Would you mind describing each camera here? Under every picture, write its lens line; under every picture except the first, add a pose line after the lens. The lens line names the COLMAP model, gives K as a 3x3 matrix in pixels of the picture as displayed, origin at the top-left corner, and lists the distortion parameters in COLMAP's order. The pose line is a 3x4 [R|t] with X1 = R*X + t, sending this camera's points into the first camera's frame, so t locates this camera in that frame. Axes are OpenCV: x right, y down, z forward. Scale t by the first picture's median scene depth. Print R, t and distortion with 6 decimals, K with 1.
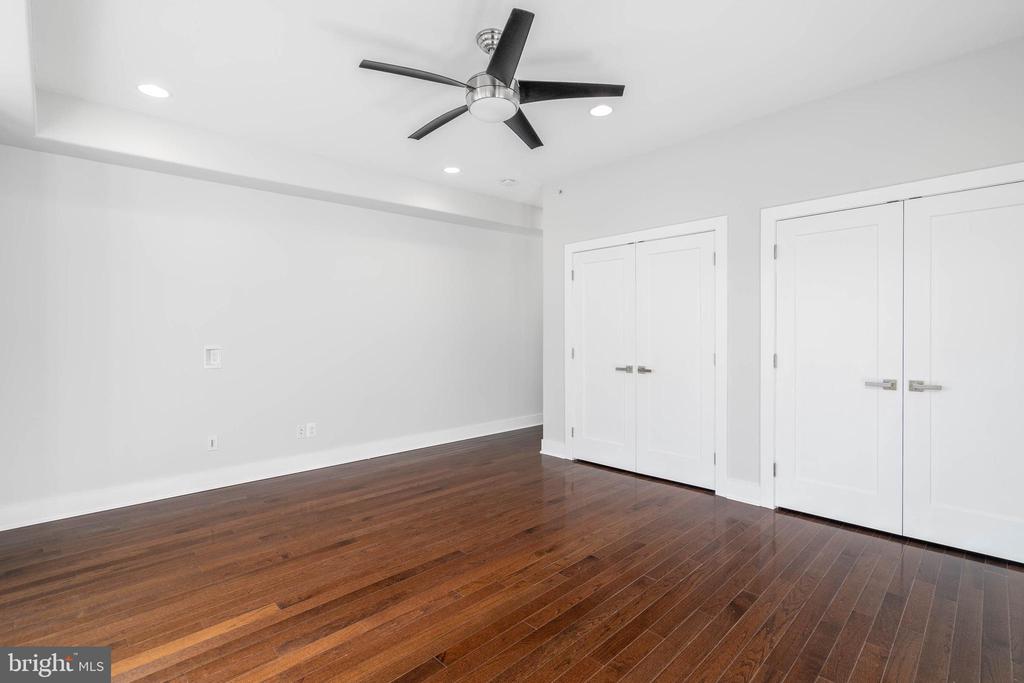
lens RADIAL K [[473.6, 0, 506.7], [0, 473.6, 338.9], [0, 0, 1]] dist [-0.002683, -0.000479]
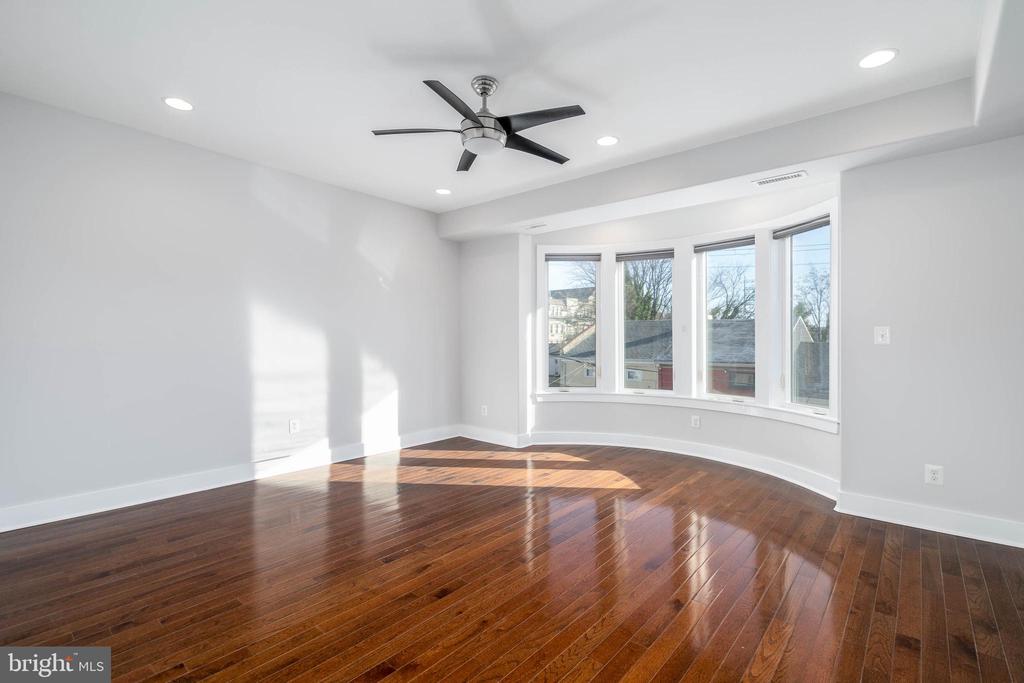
lens RADIAL K [[473.6, 0, 506.7], [0, 473.6, 338.9], [0, 0, 1]] dist [-0.002683, -0.000479]
pose [[-0.996782, 0.002368, -0.080130, 0.007677], [0.001895, 0.999980, 0.005977, -0.013302], [0.080143, 0.005806, -0.996766, 1.938663]]
